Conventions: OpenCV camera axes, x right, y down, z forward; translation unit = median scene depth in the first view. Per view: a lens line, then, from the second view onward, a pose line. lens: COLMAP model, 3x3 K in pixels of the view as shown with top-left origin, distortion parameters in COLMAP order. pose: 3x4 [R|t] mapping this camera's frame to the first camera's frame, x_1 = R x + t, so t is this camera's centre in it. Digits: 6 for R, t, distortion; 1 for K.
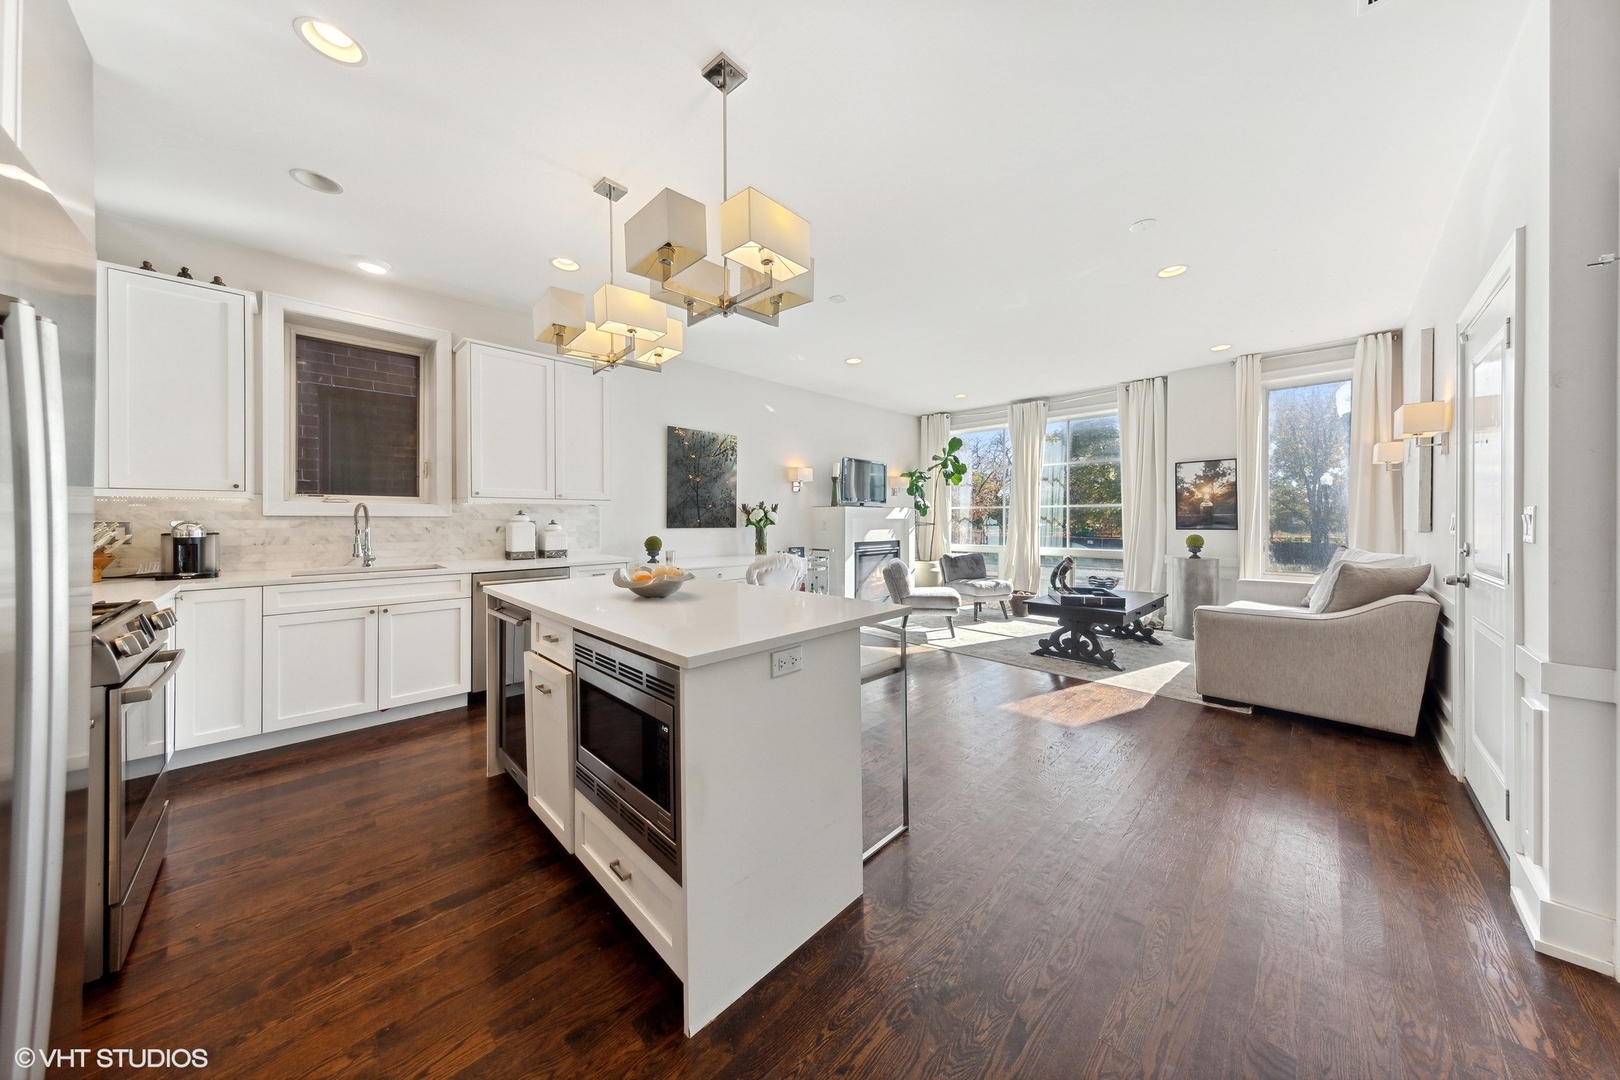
lens RADIAL K [[516.9, 0, 812.1], [0, 516.9, 519.1], [0, 0, 1]] dist [0.007496, -0.000226]
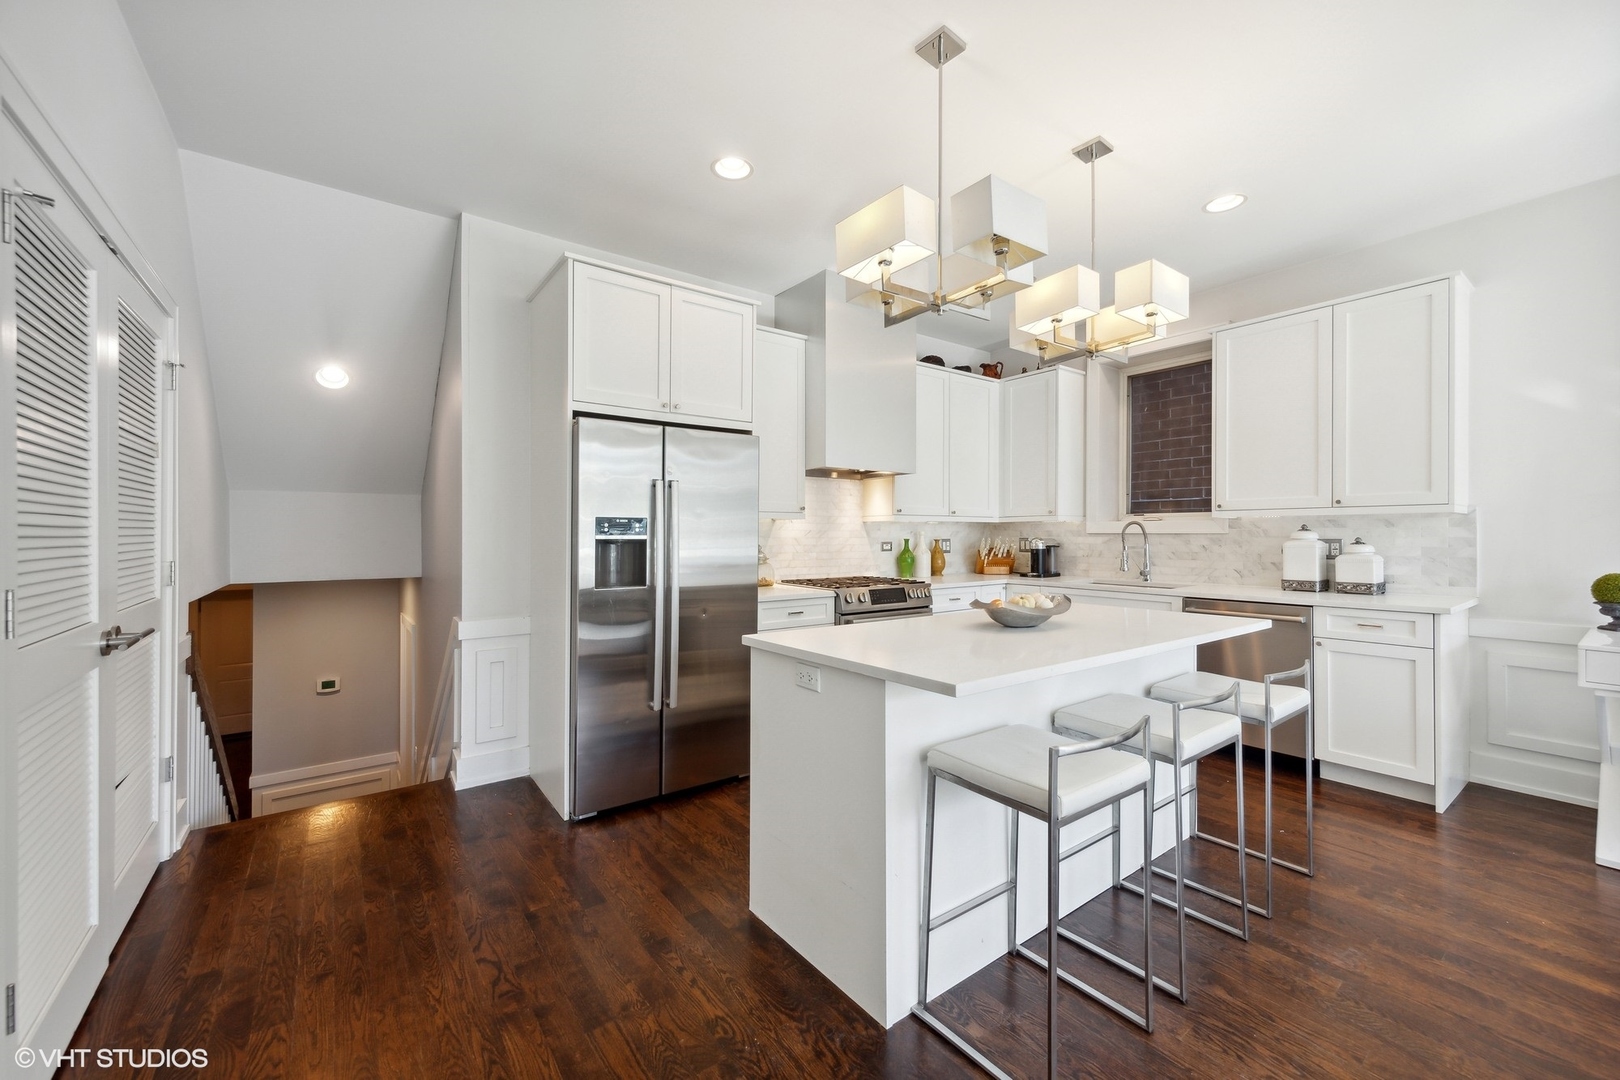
lens RADIAL K [[639.5, 0, 805.1], [0, 639.5, 536.2], [0, 0, 1]] dist [0.005455, 0.000766]
pose [[-0.153404, 0.003217, -0.988158, 0.341148], [0.001107, 0.999995, 0.003084, -0.002994], [0.988163, -0.000621, -0.153407, 0.333949]]
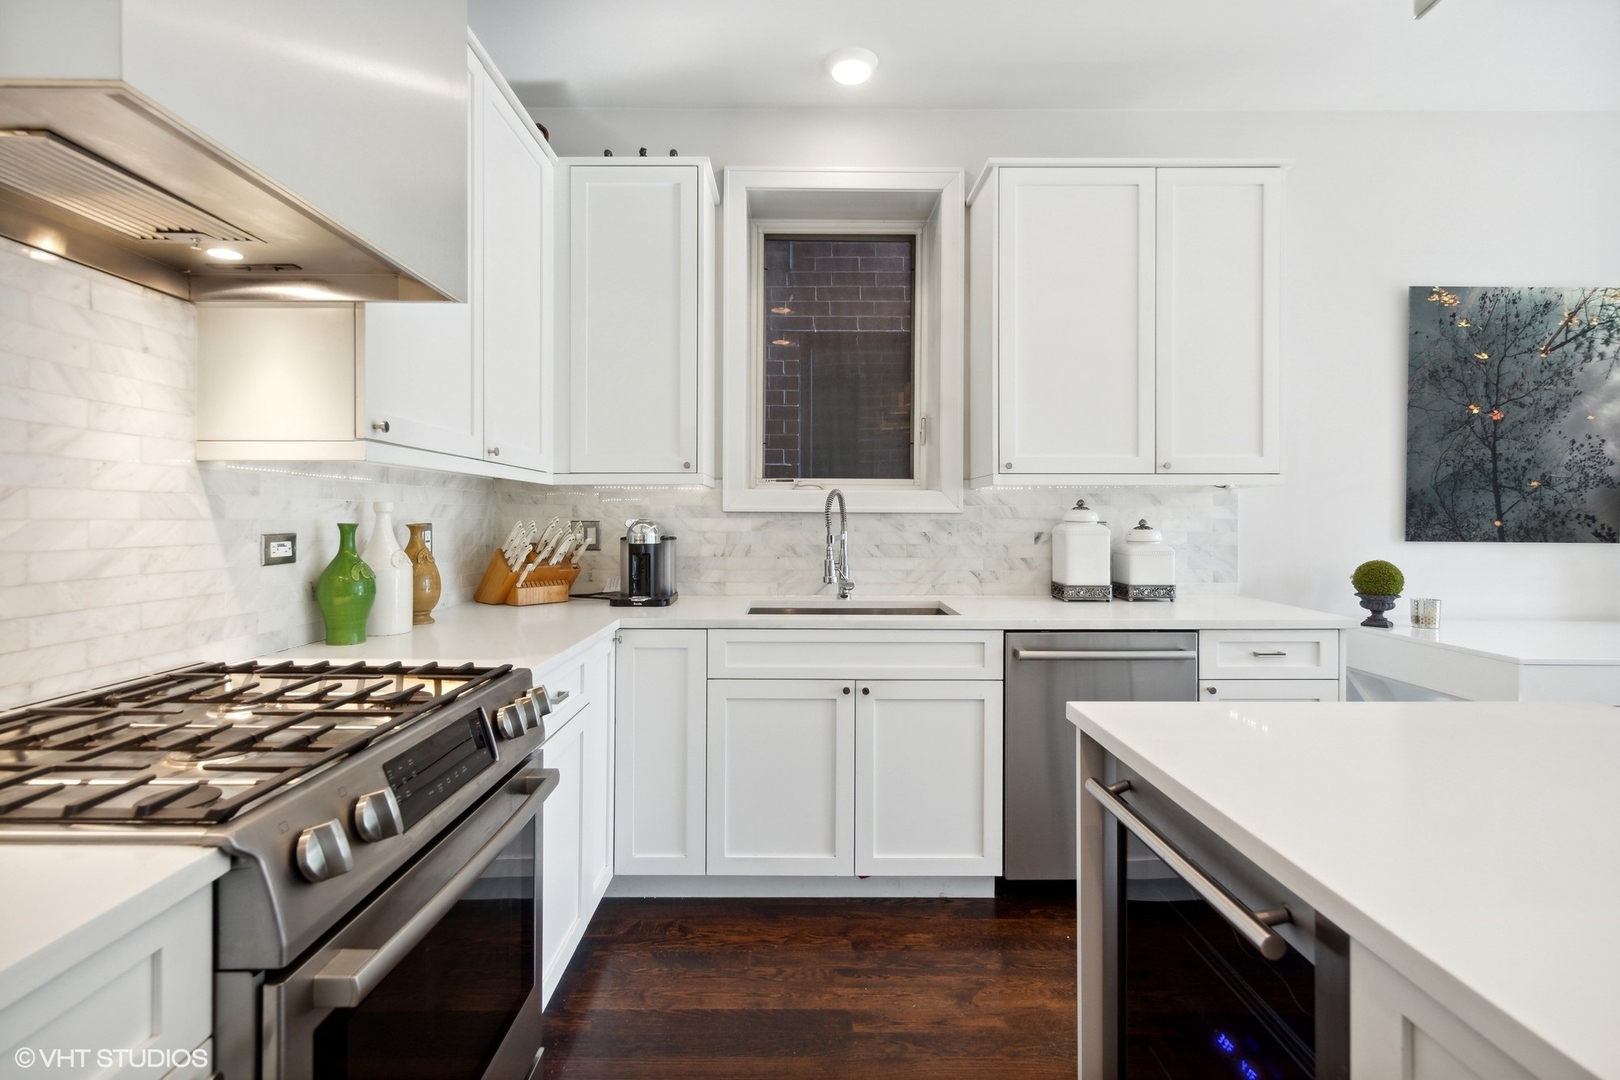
lens RADIAL K [[758.2, 0, 801.5], [0, 758.2, 520.3], [0, 0, 1]] dist [0.001640, -0.000117]
pose [[0.708252, 0.004746, -0.705944, -0.187377], [-0.002900, 0.999989, 0.003814, 0.000323], [0.705954, -0.000654, 0.708258, 0.236044]]
